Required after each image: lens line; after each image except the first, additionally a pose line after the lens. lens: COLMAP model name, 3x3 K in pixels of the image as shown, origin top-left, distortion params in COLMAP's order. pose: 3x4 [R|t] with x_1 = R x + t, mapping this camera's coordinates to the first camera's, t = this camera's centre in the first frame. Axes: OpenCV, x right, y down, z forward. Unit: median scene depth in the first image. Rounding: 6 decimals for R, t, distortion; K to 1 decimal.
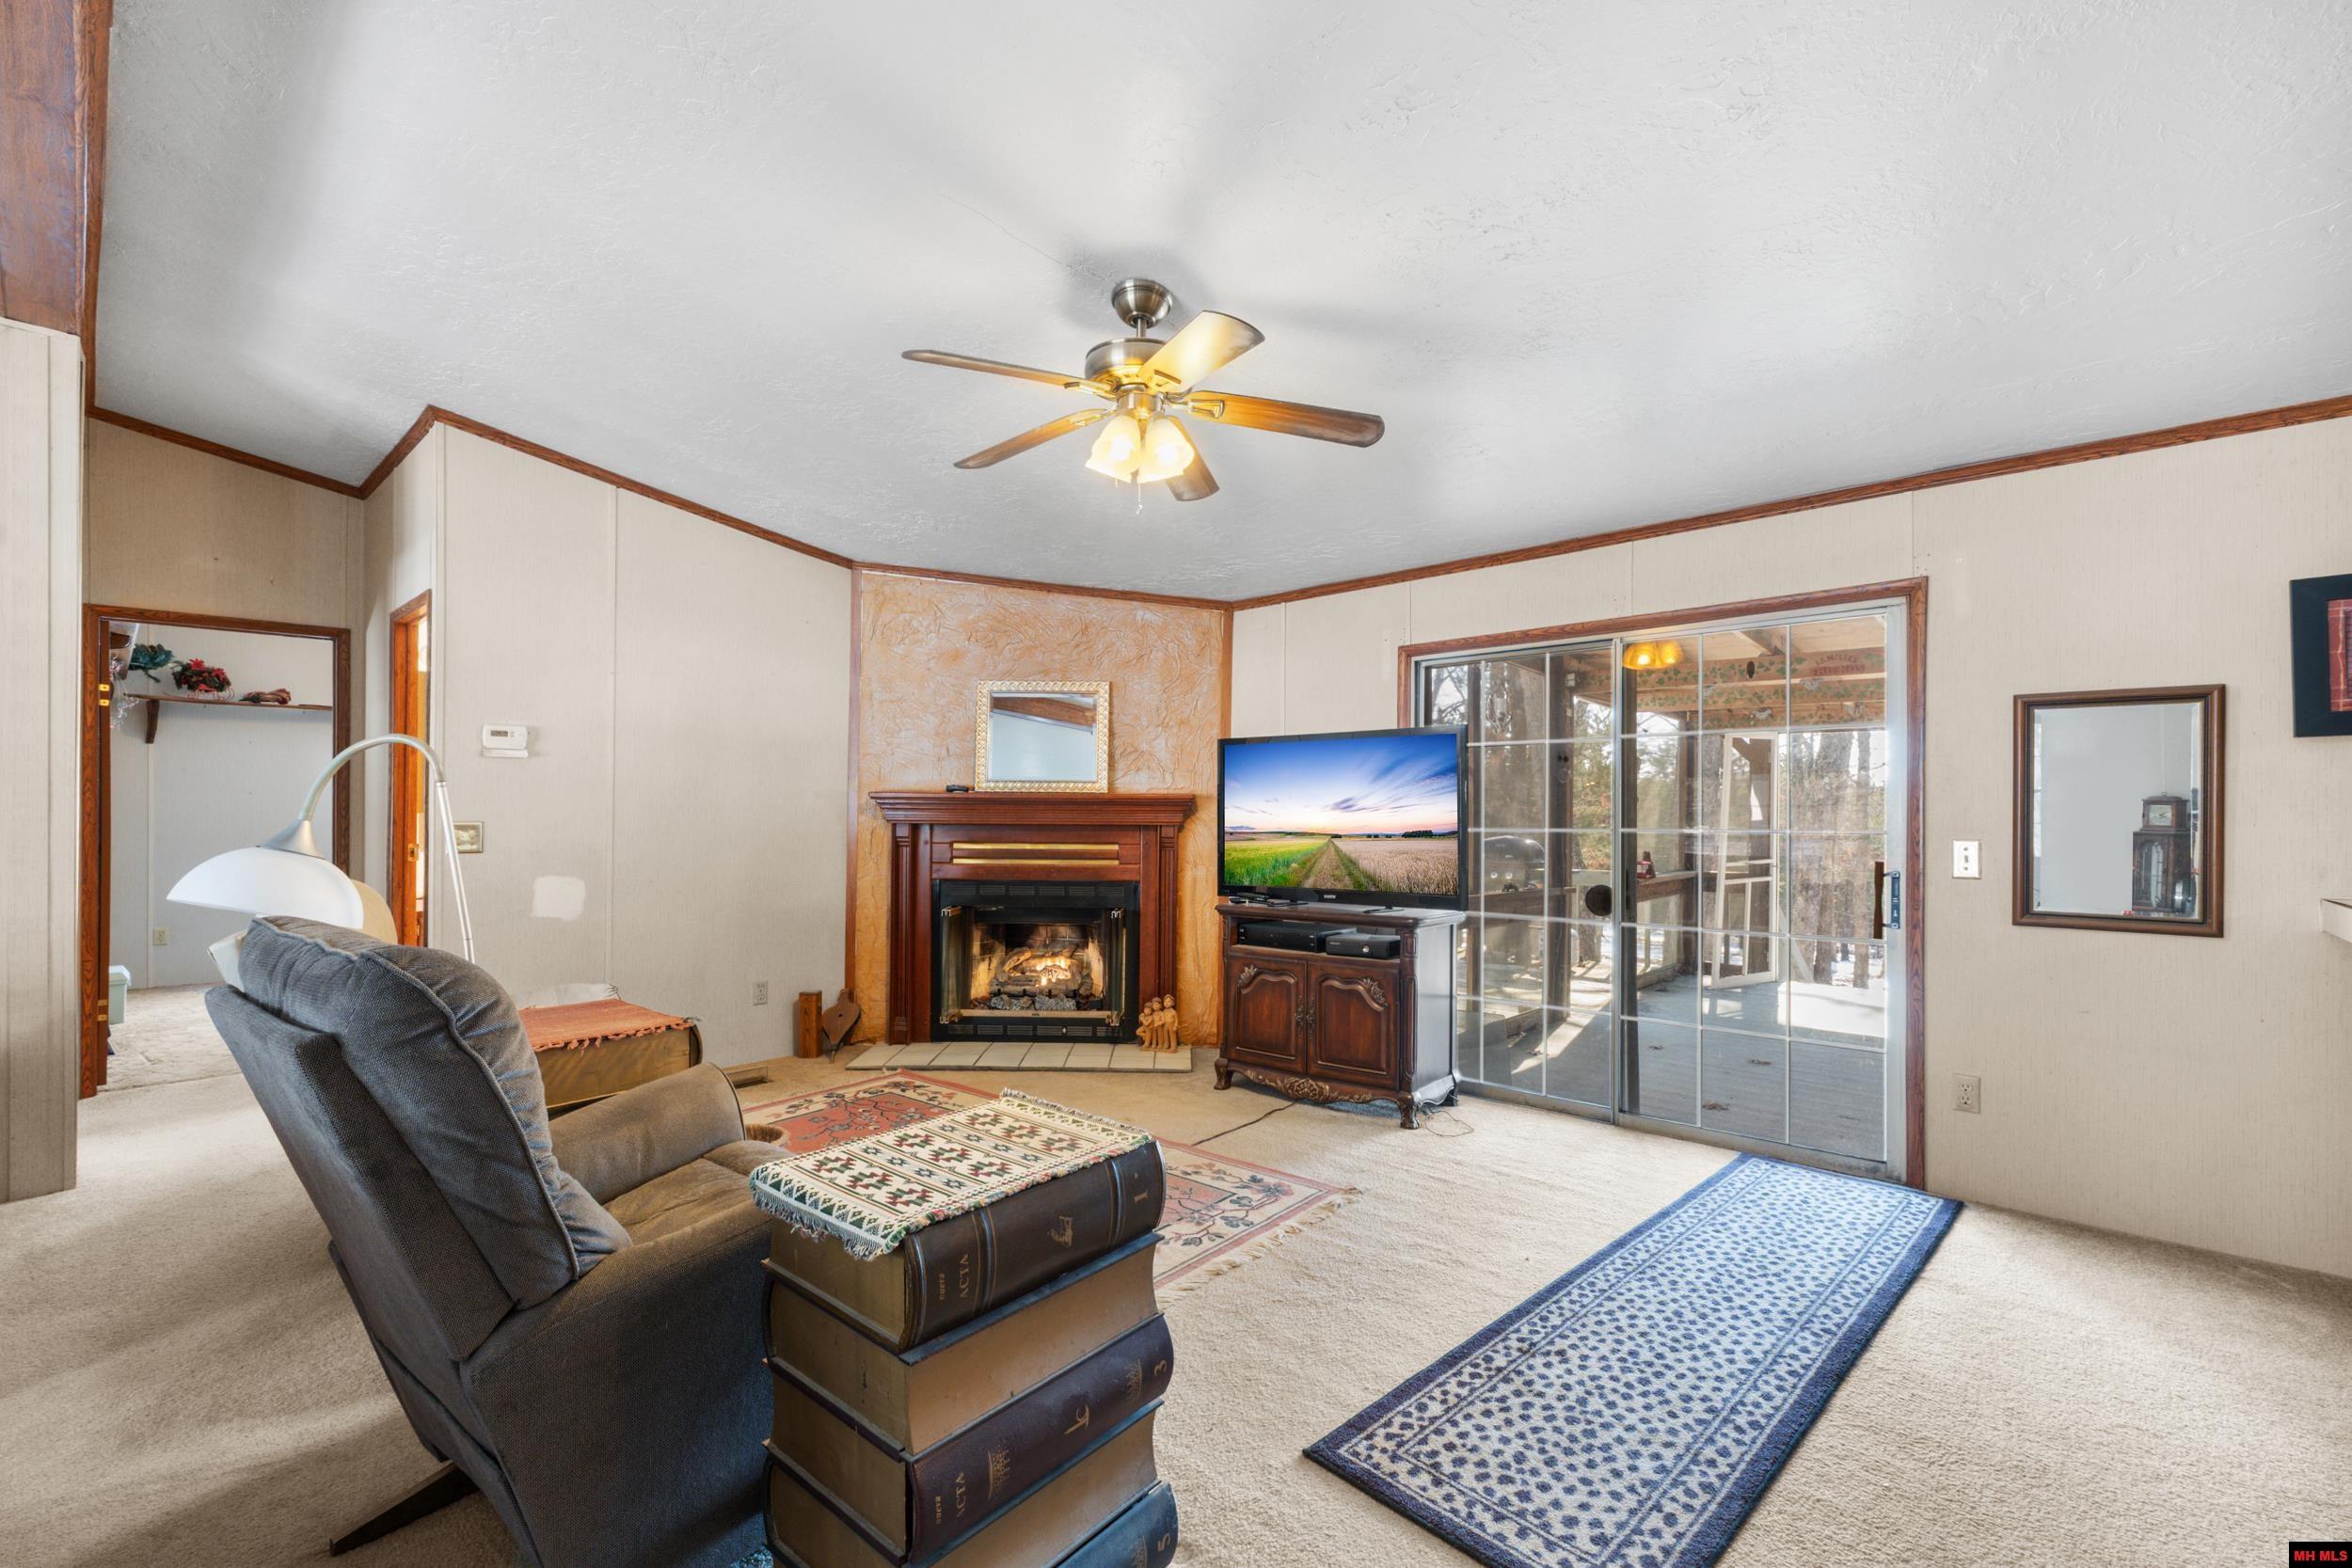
lens RADIAL K [[1012.8, 0, 1159.6], [0, 1012.8, 820.9], [0, 0, 1]] dist [0.003455, 0.000657]
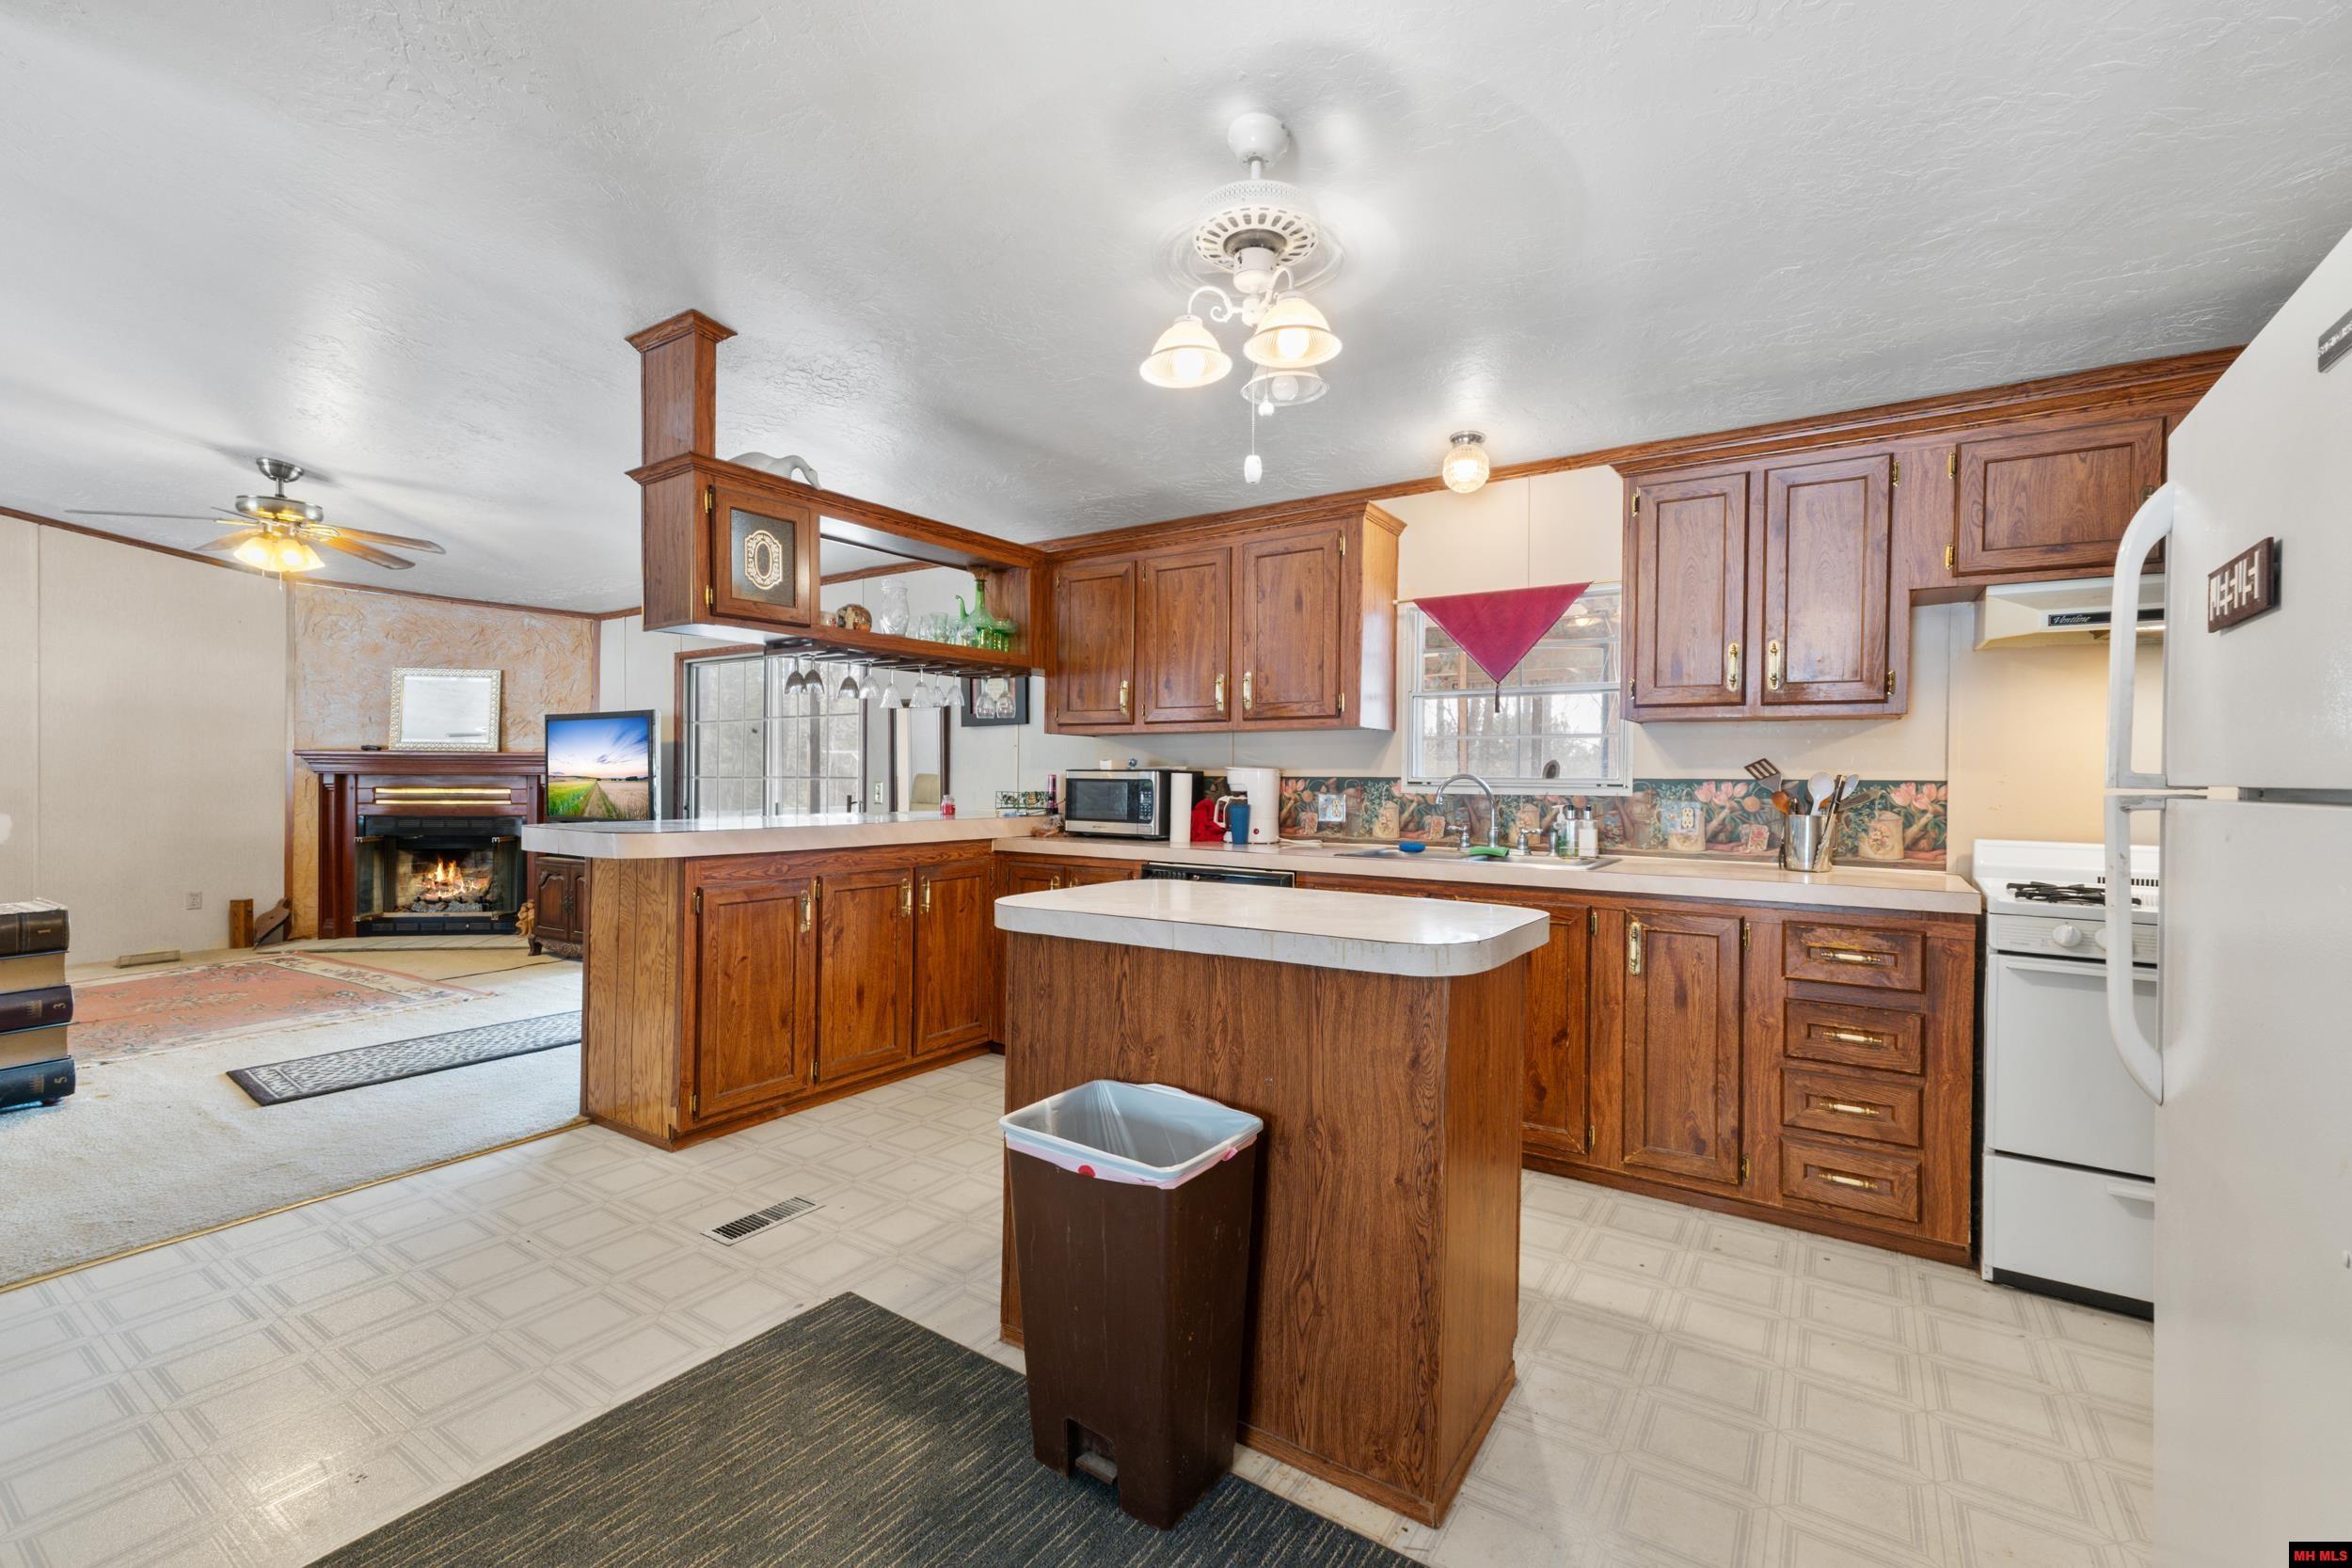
lens RADIAL K [[1012.8, 0, 1182.2], [0, 1012.8, 780.3], [0, 0, 1]] dist [0.003455, 0.000657]
pose [[0.986681, -0.001335, 0.162659, 0.644240], [0.000778, 0.999994, 0.003488, 0.007624], [-0.162663, -0.003315, 0.986676, -0.508332]]
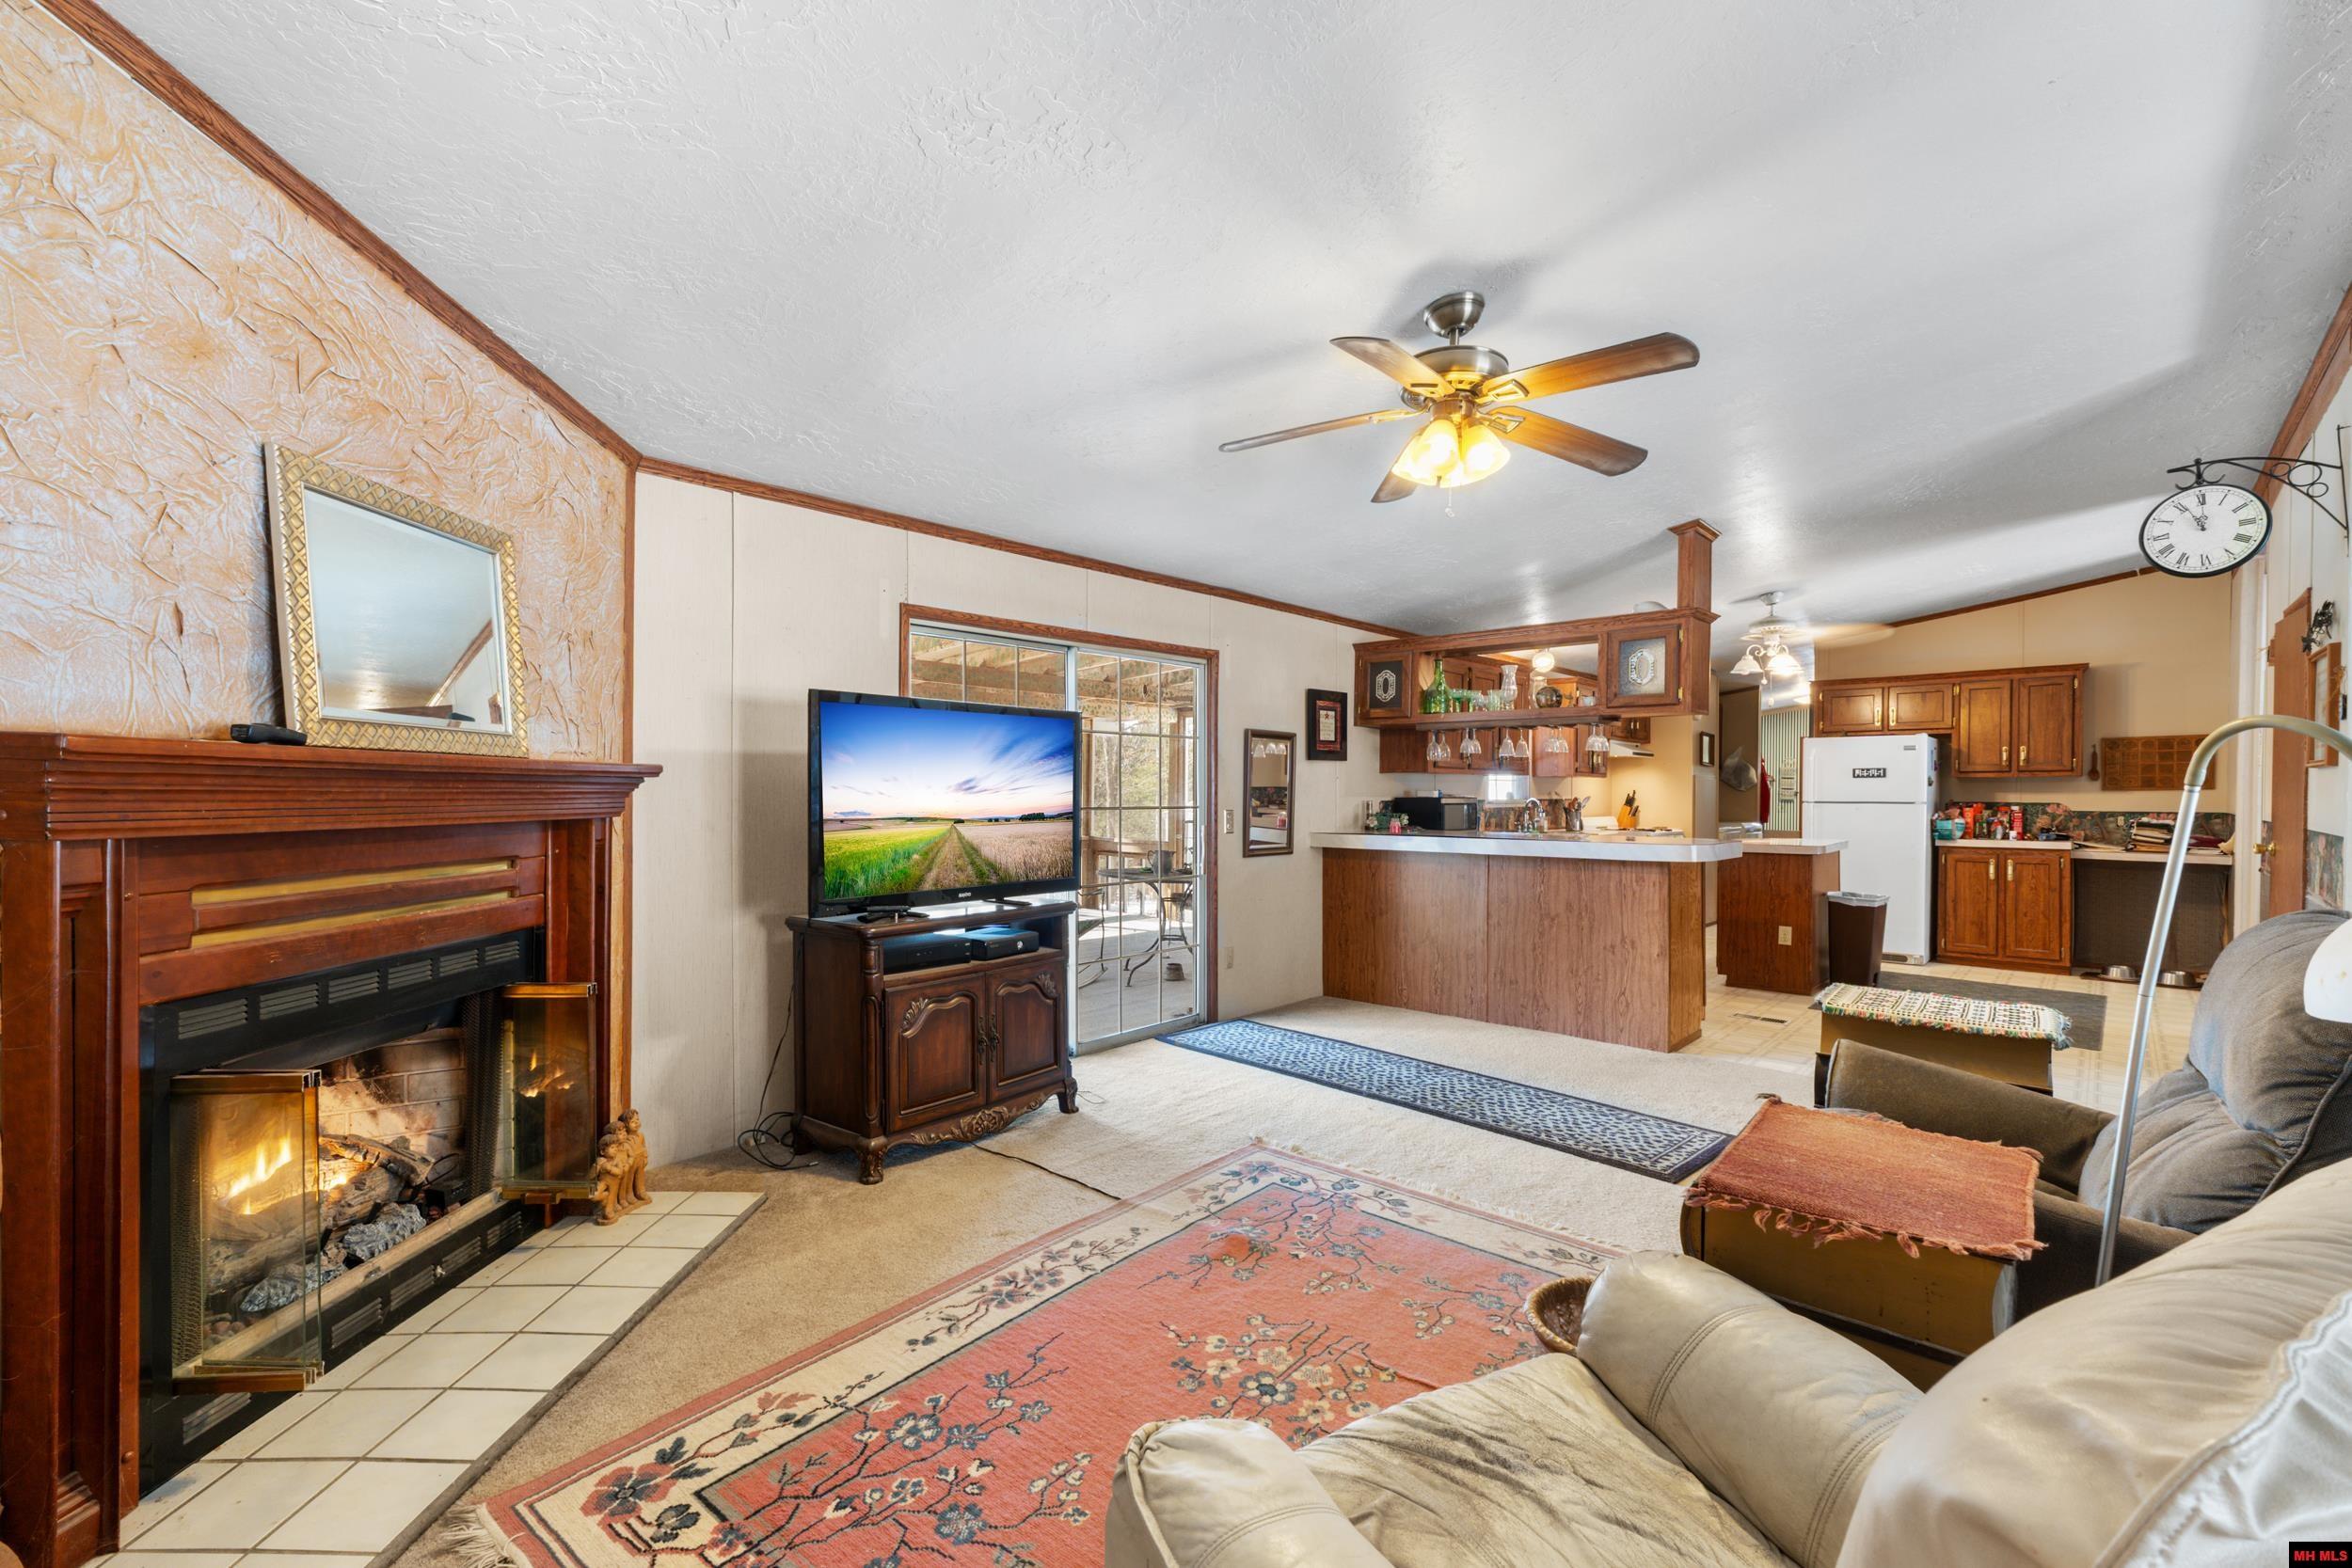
lens RADIAL K [[1012.8, 0, 1174.2], [0, 1012.8, 804.0], [0, 0, 1]] dist [0.003455, 0.000657]
pose [[-0.006024, -0.020453, 0.999773, -0.564870], [-0.001064, 0.999790, 0.020447, -0.015137], [-0.999981, -0.000941, -0.006045, 0.683944]]
